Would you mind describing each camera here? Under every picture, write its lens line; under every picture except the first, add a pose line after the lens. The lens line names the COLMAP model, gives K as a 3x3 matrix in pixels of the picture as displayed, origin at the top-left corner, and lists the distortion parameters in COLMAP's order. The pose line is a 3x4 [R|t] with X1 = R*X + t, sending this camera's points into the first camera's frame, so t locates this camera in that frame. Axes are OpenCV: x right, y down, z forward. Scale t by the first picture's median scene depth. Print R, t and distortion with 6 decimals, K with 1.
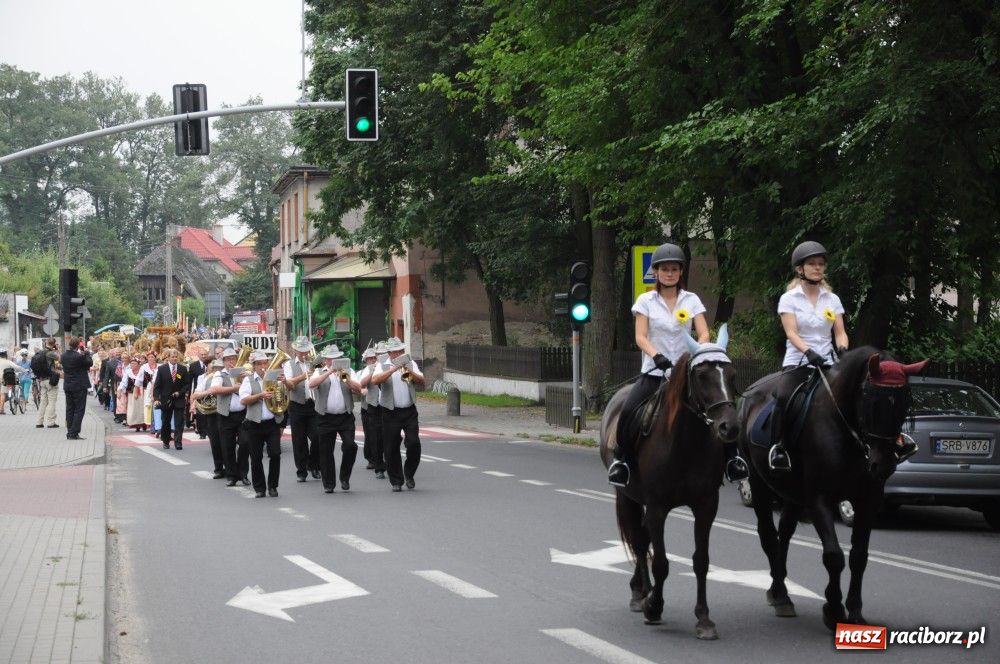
lens RADIAL K [[2729.4, 0, 497.8], [0, 2729.4, 337.0], [0, 0, 1]] dist [1.033132, 0.000000]
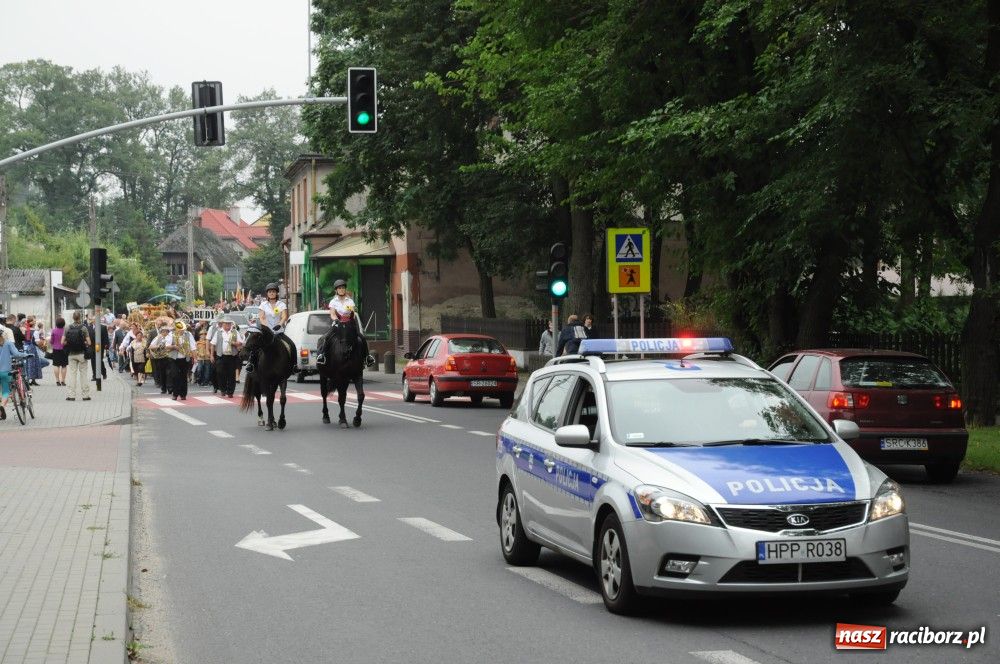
lens RADIAL K [[2729.4, 0, 502.6], [0, 2729.4, 328.6], [0, 0, 1]] dist [1.033132, 0.000000]
pose [[0.999936, 0.000613, -0.011255, 0.019823], [-0.000510, 0.999958, 0.009150, -0.002769], [0.011261, -0.009144, 0.999895, -0.106958]]
